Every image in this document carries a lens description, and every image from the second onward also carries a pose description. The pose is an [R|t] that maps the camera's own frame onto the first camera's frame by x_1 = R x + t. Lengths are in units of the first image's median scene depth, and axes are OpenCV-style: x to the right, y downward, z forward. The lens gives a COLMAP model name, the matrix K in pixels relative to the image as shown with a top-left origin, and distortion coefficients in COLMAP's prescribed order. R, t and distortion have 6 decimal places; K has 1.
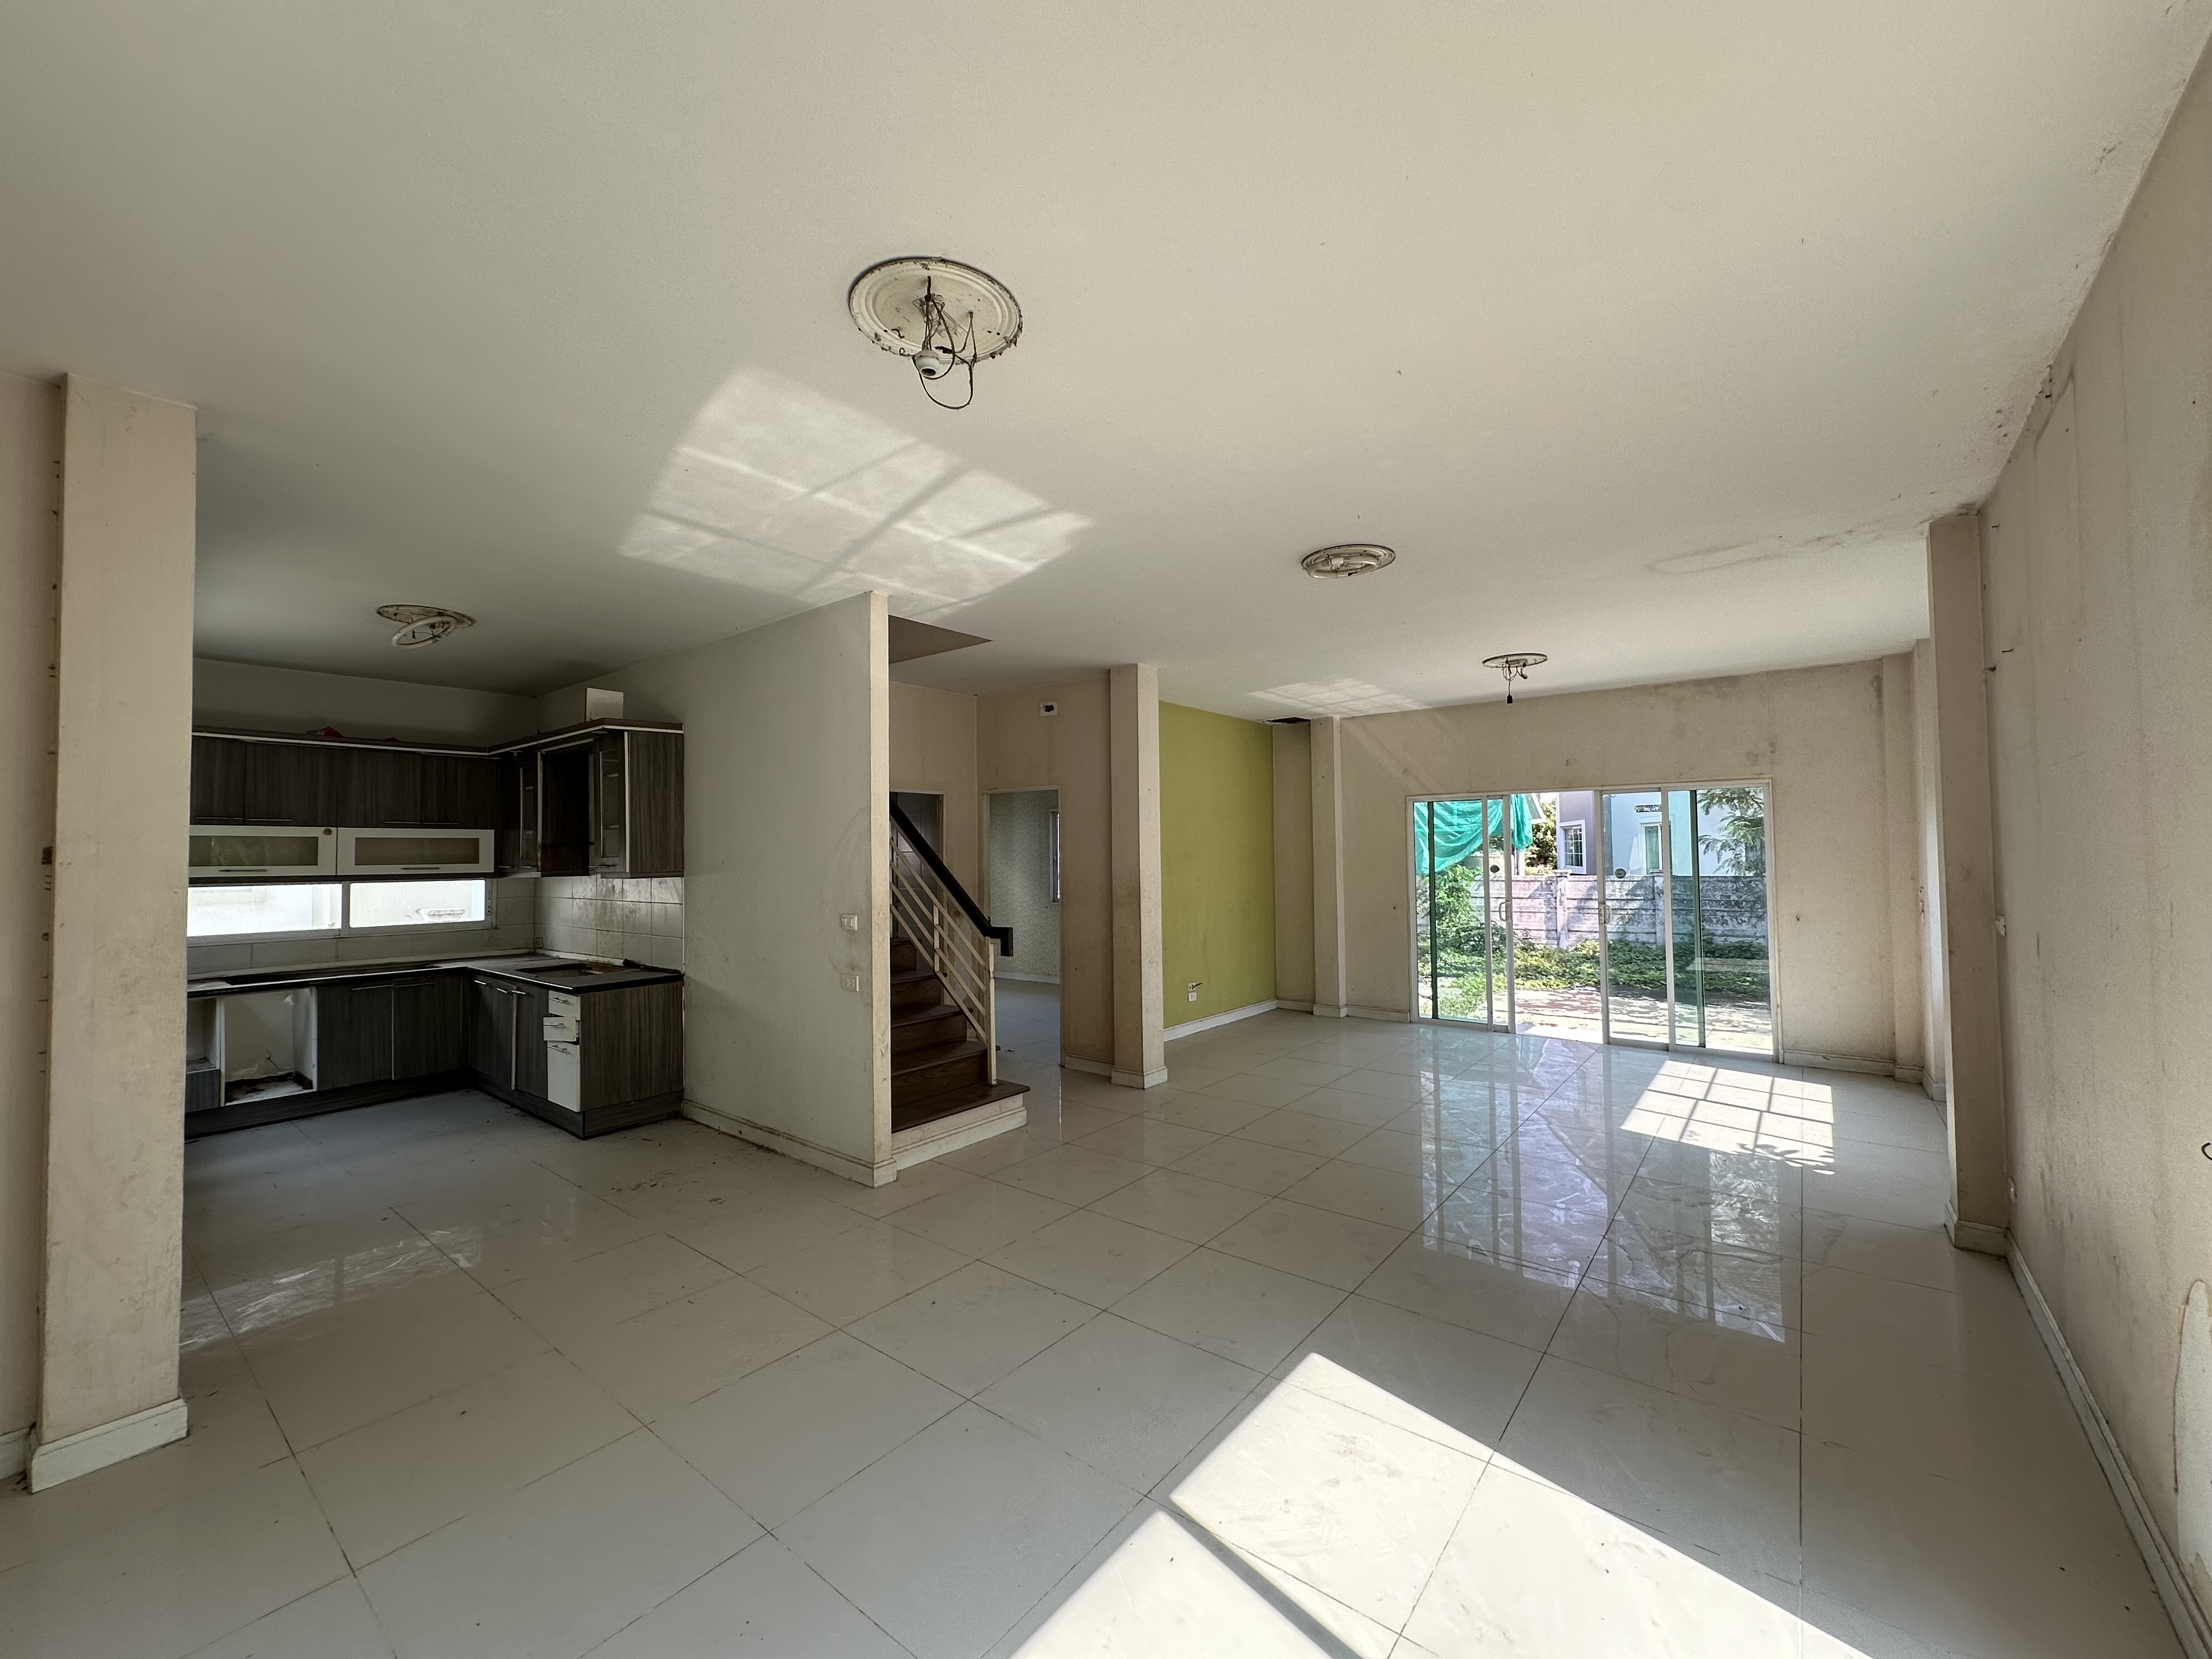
lens RADIAL K [[880.2, 0, 1106.0], [0, 880.2, 829.5], [0, 0, 1]] dist [-0.000132, 0.000123]
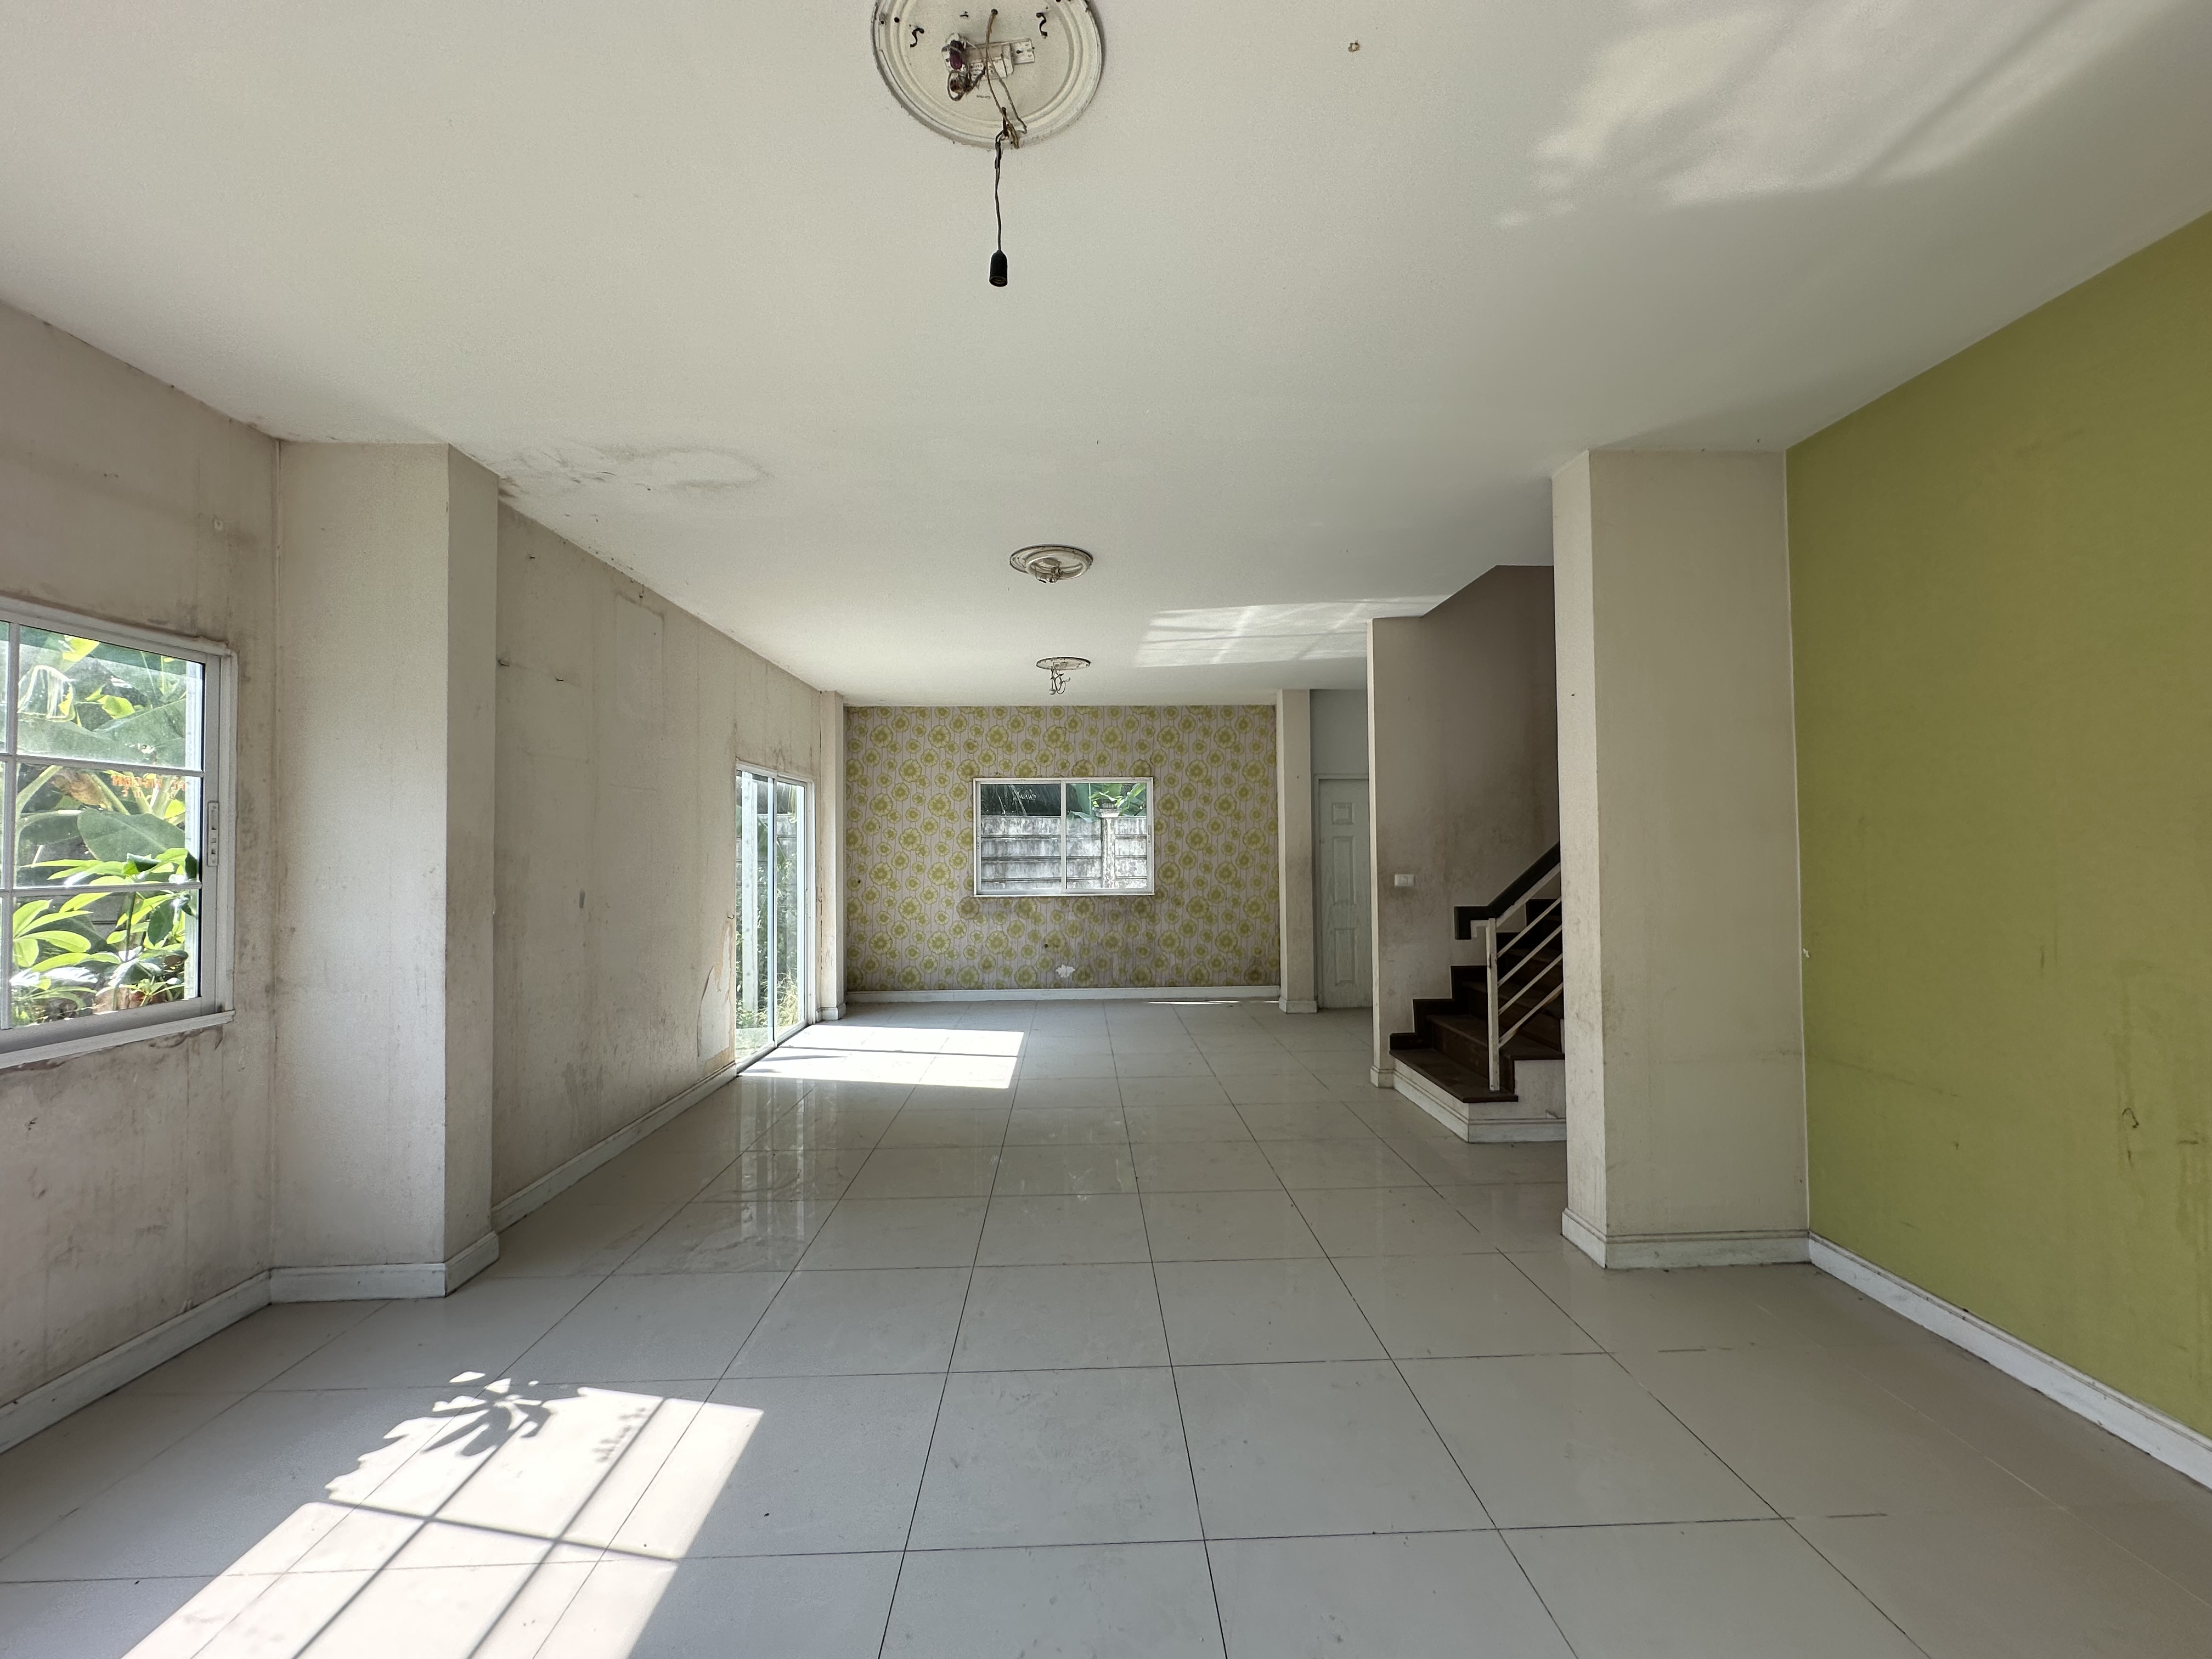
lens RADIAL K [[880.2, 0, 1106.0], [0, 880.2, 829.5], [0, 0, 1]] dist [-0.000132, 0.000123]
pose [[-0.759437, 0.004274, -0.650567, 0.697524], [0.036866, 0.998654, -0.036475, 0.052446], [0.649535, -0.051684, -0.758573, 1.383646]]
